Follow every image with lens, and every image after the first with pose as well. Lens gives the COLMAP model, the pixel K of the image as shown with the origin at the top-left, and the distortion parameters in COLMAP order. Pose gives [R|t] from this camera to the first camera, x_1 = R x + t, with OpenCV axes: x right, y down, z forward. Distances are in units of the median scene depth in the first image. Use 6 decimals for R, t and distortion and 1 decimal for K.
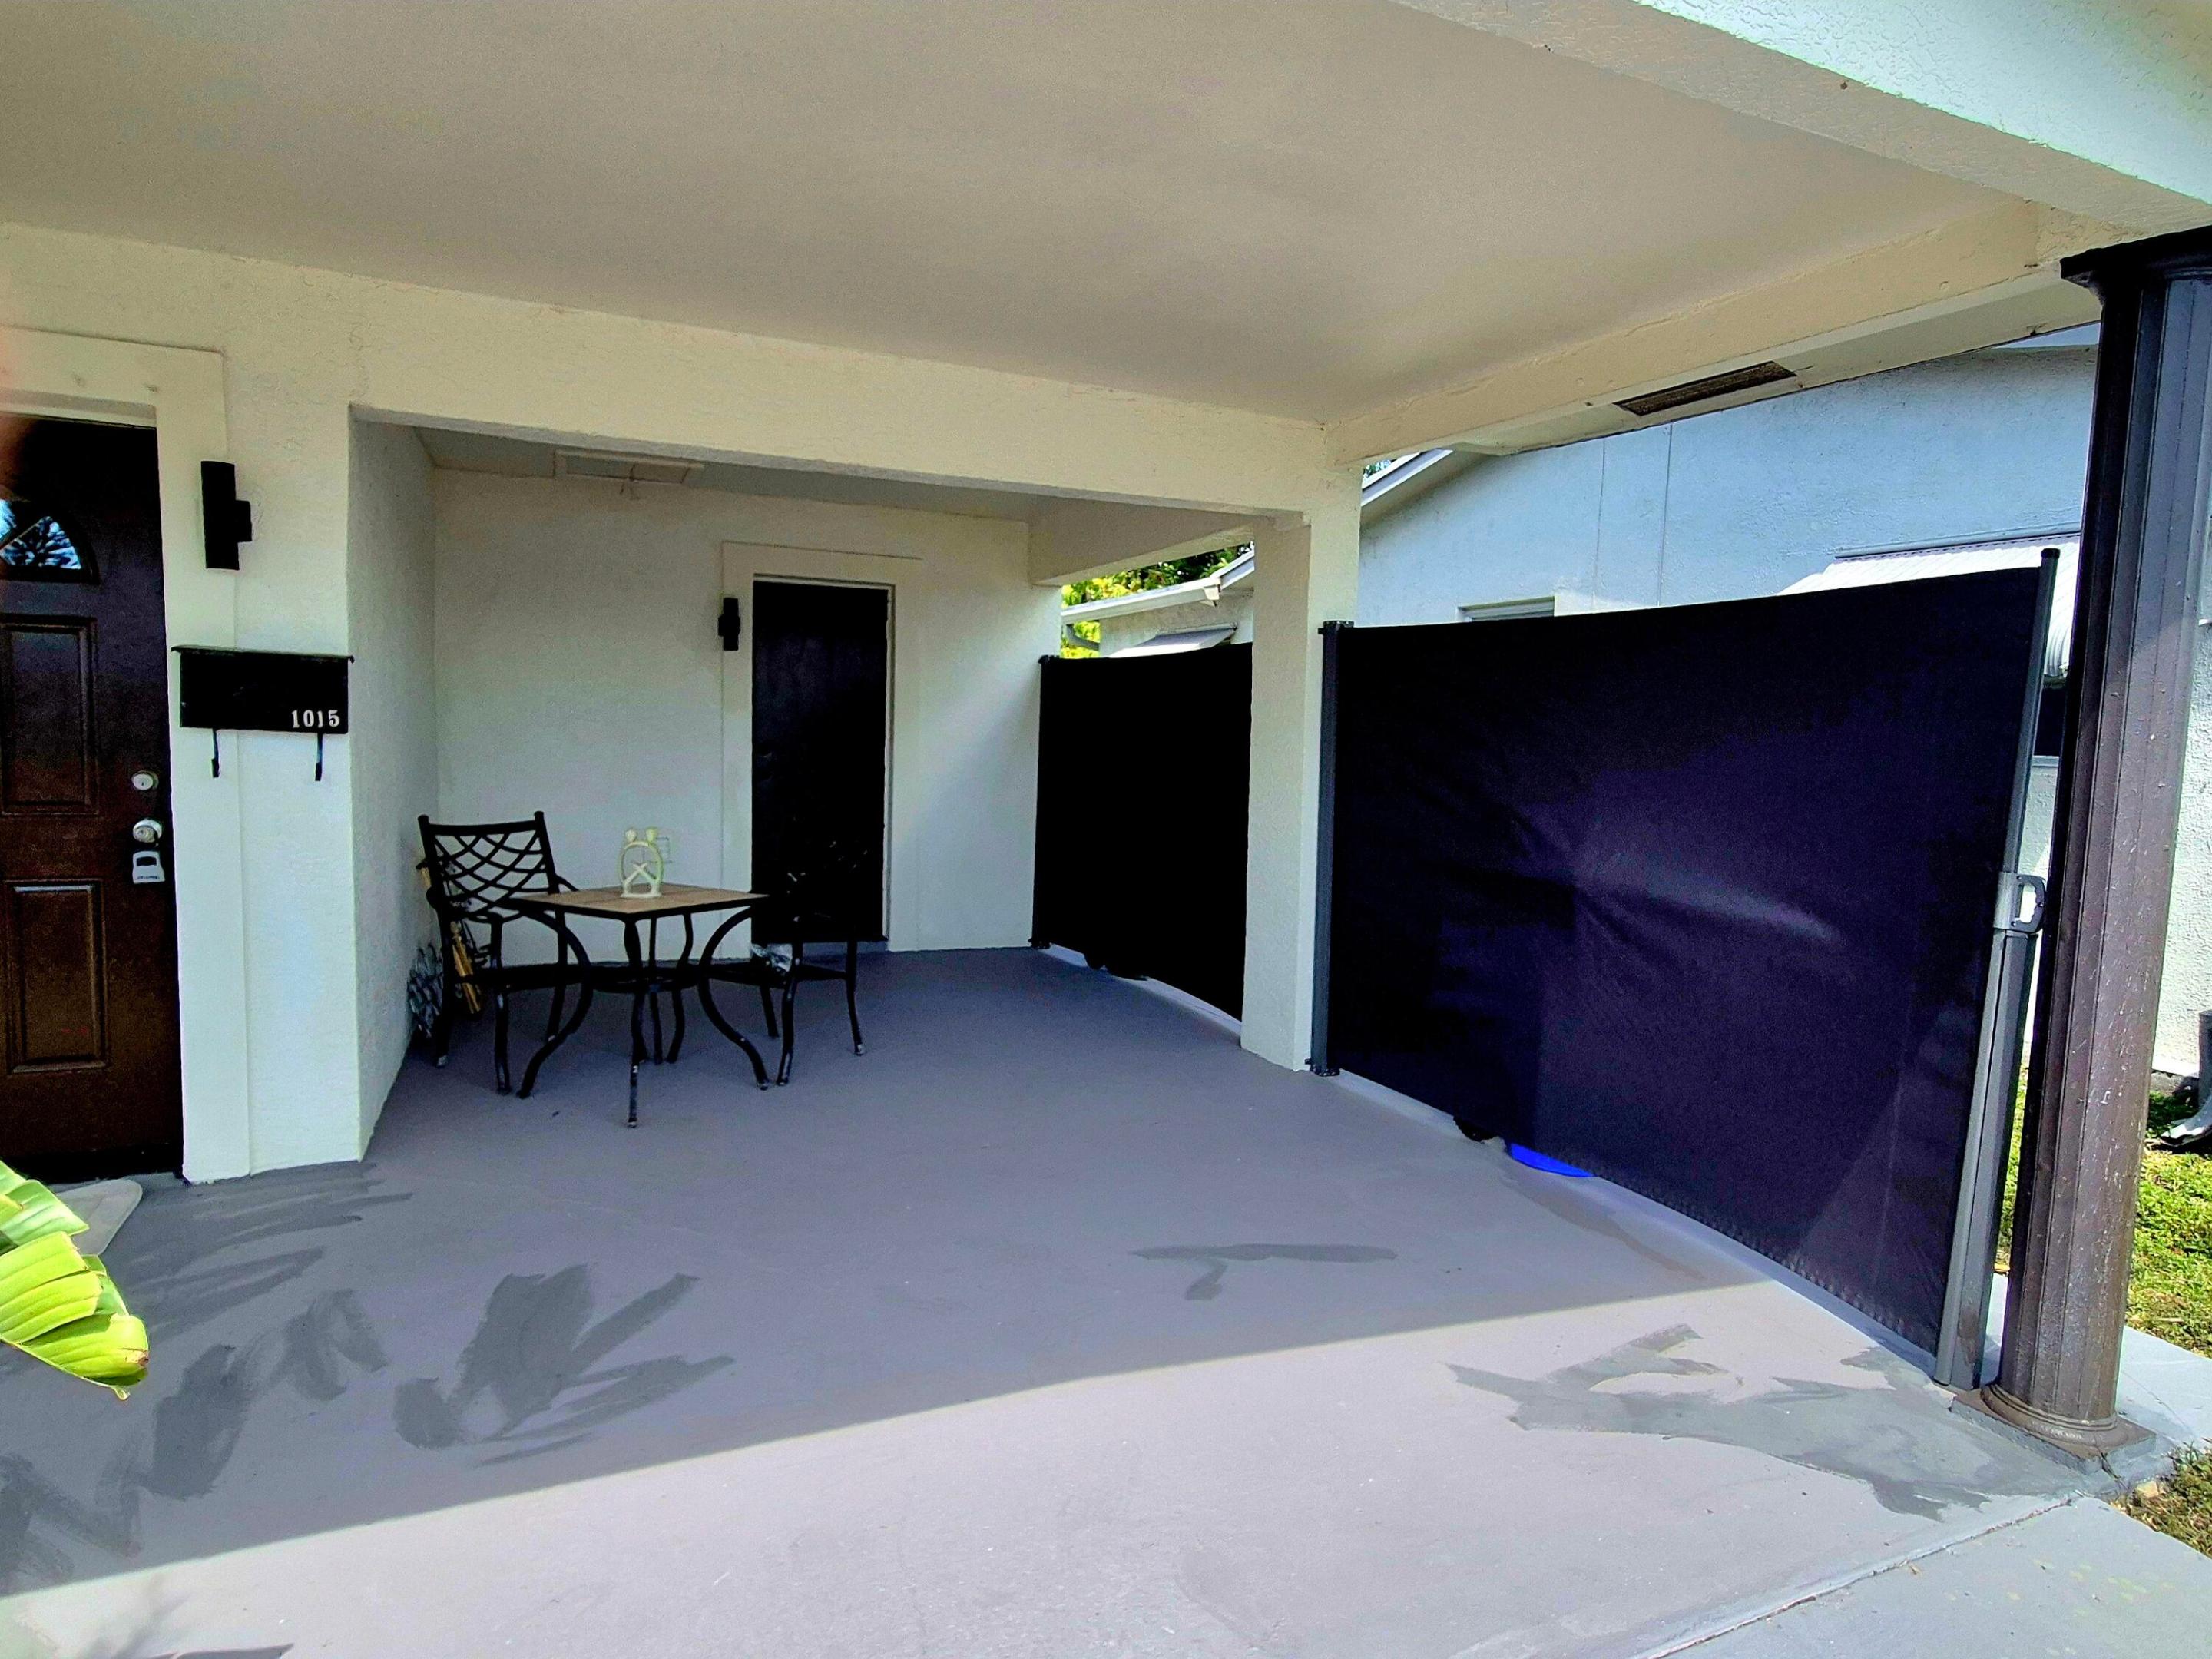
lens RADIAL K [[1287.3, 0, 1109.1], [0, 1287.3, 835.5], [0, 0, 1]] dist [-0.001528, 0.001128]
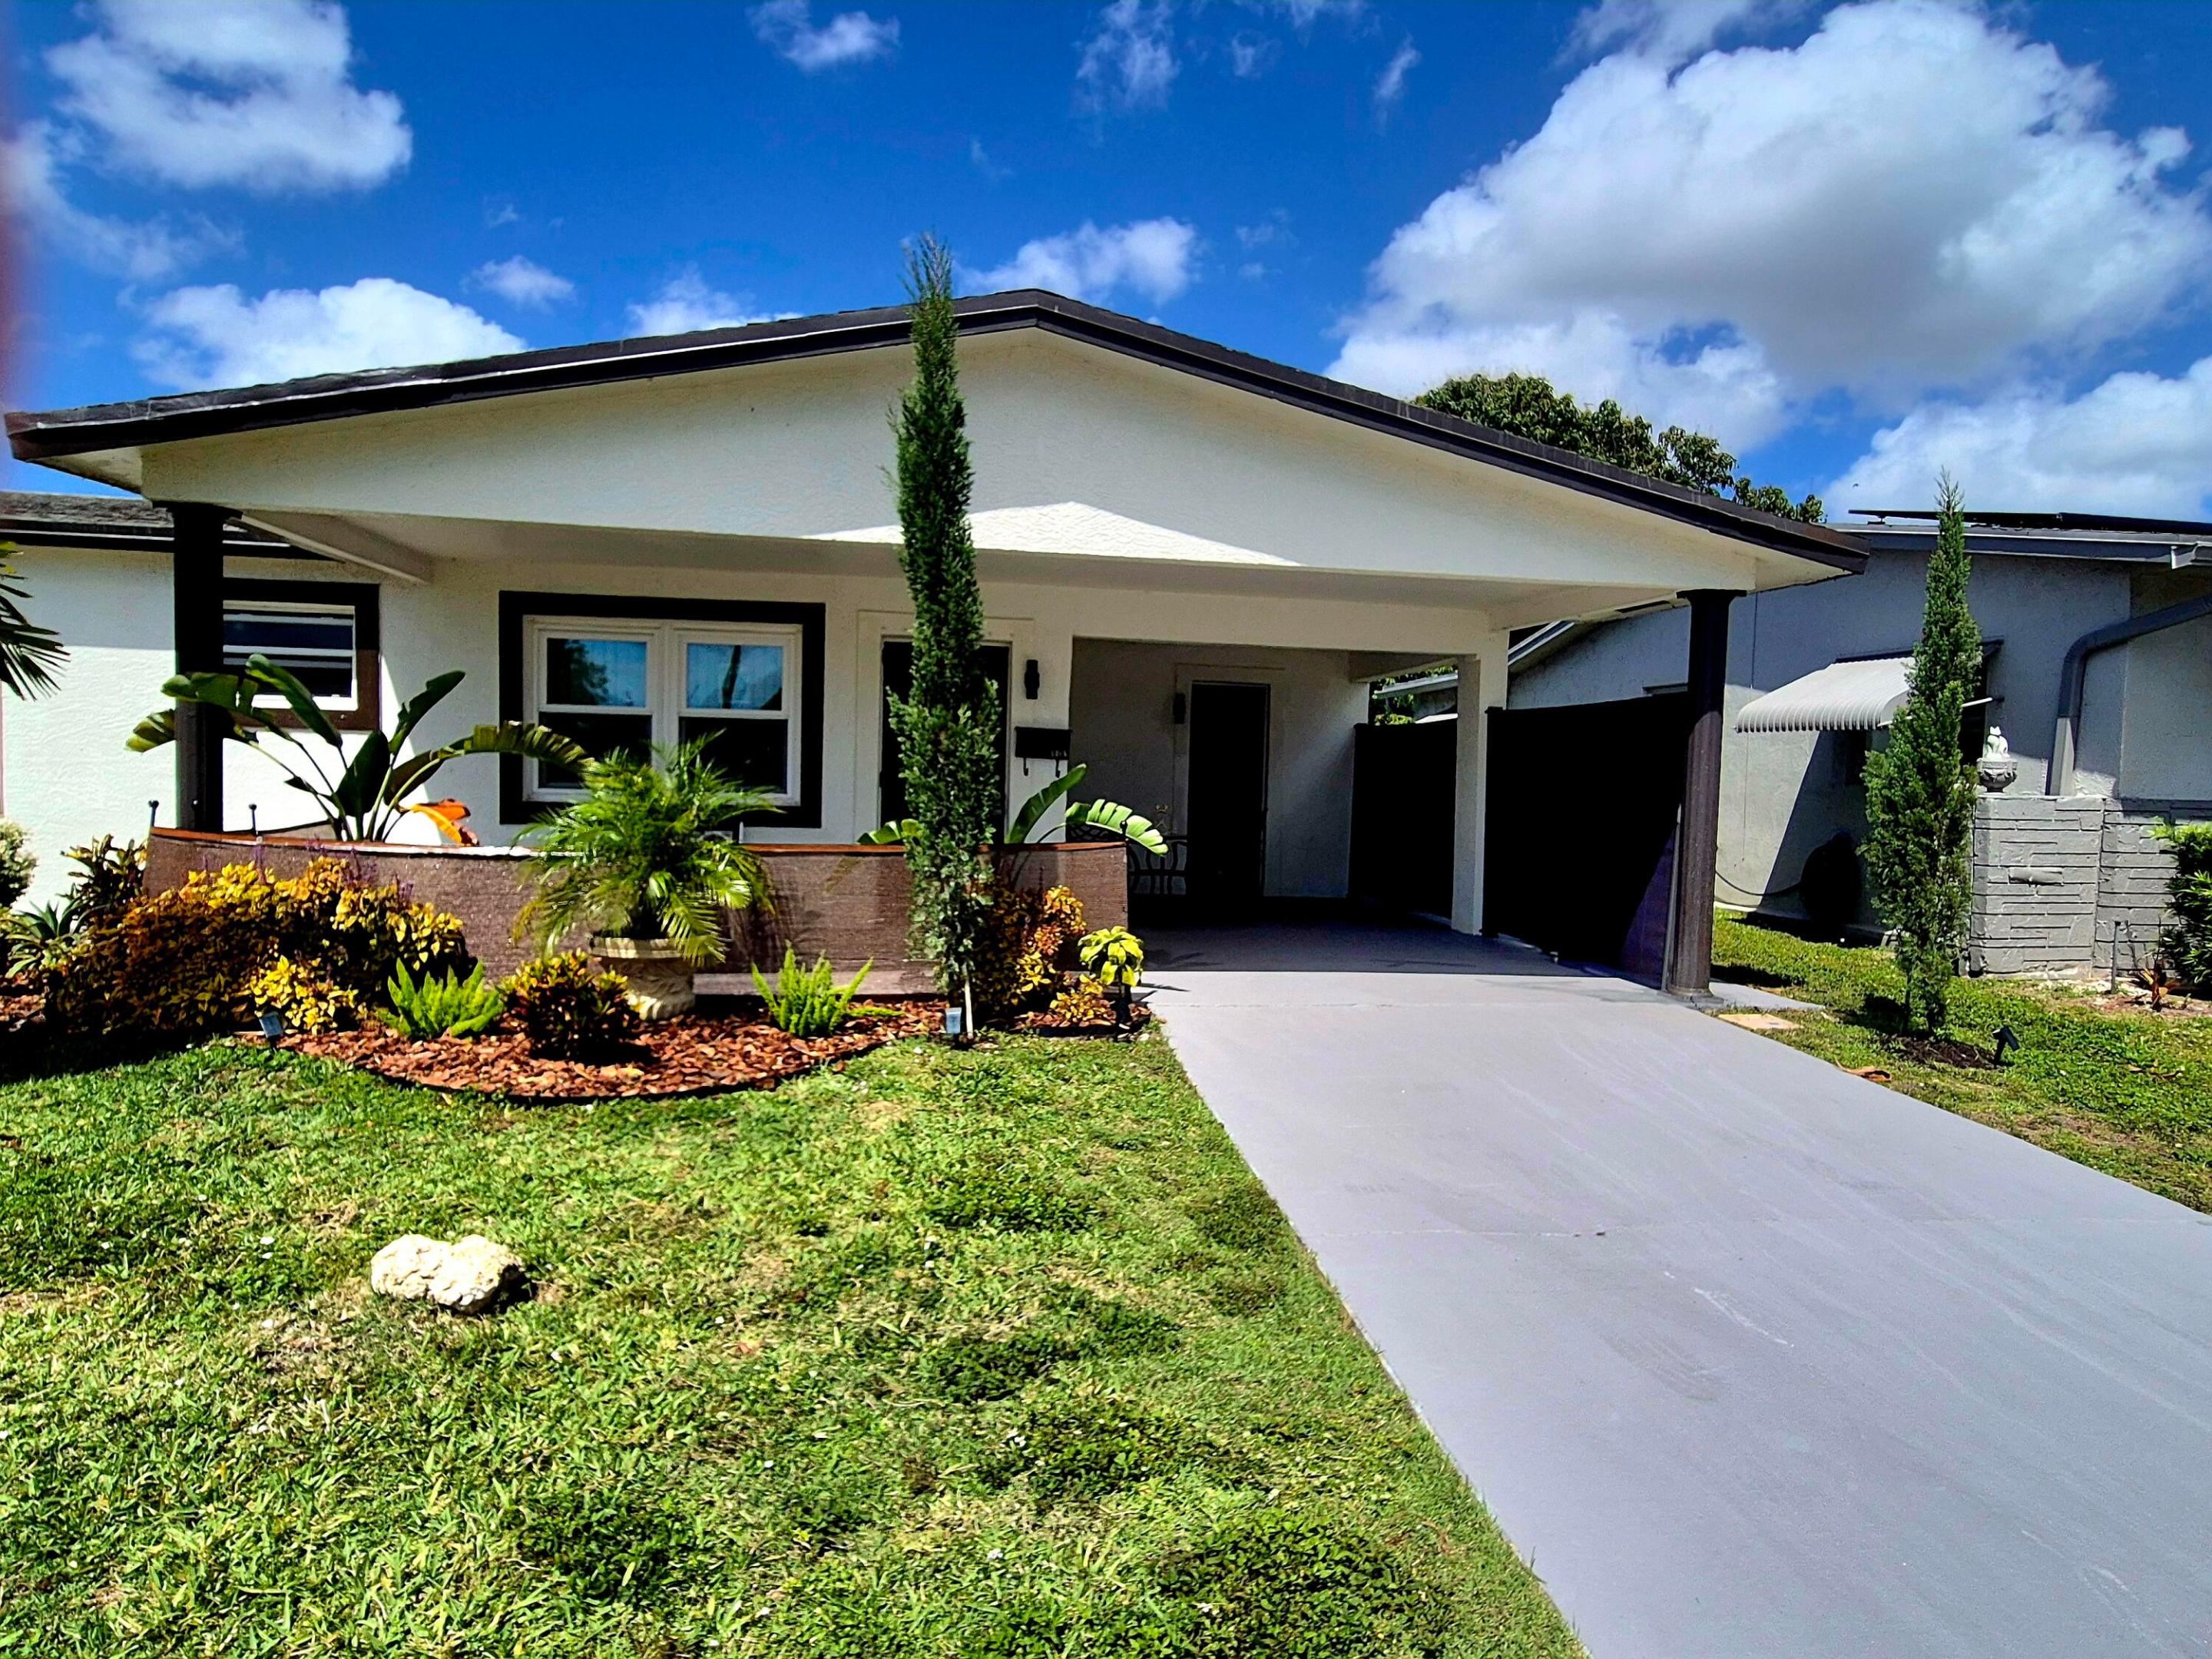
lens RADIAL K [[1287.3, 0, 1110.3], [0, 1287.3, 833.0], [0, 0, 1]] dist [-0.001528, 0.001128]
pose [[0.964109, 0.010596, -0.265296, 0.138459], [-0.023559, 0.998676, -0.045727, 0.139950], [0.264460, 0.050336, 0.963082, -1.114453]]
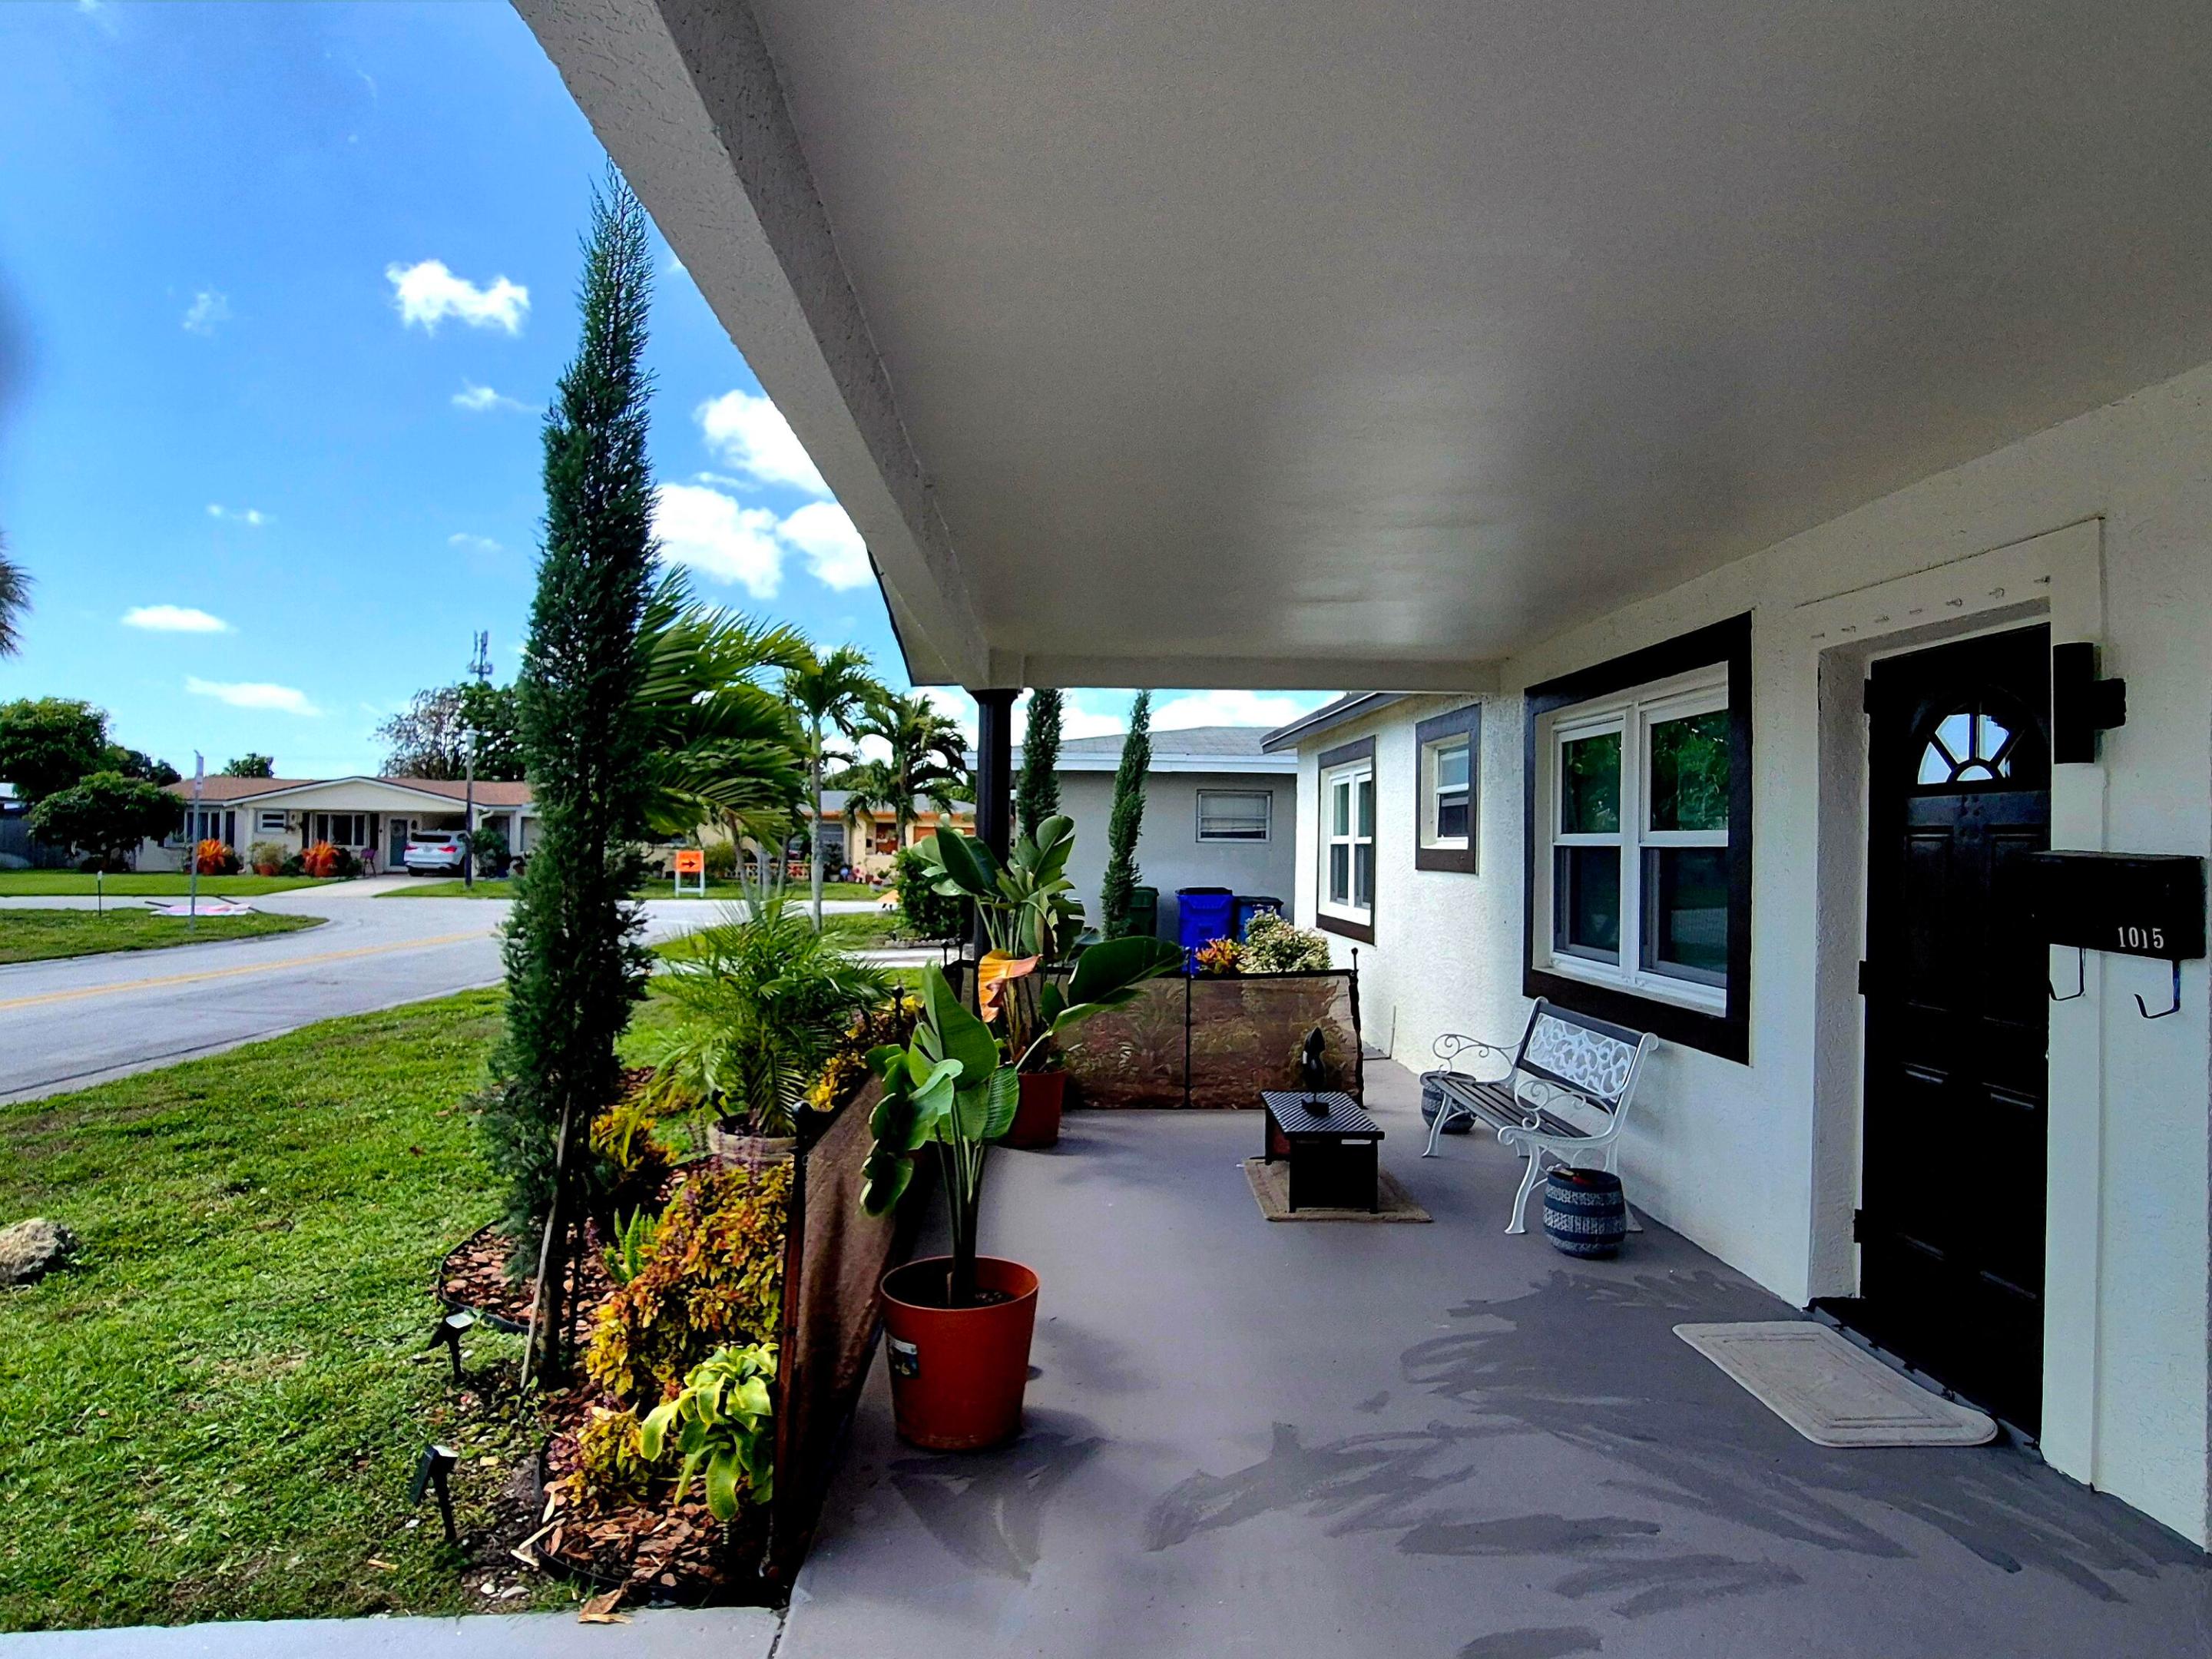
lens RADIAL K [[1287.3, 0, 1108.0], [0, 1287.3, 838.3], [0, 0, 1]] dist [-0.001528, 0.001128]
pose [[-0.383580, -0.035122, -0.922839, 0.263241], [-0.103787, 0.994586, 0.005286, -0.066436], [0.917657, 0.097806, -0.385149, 0.530732]]
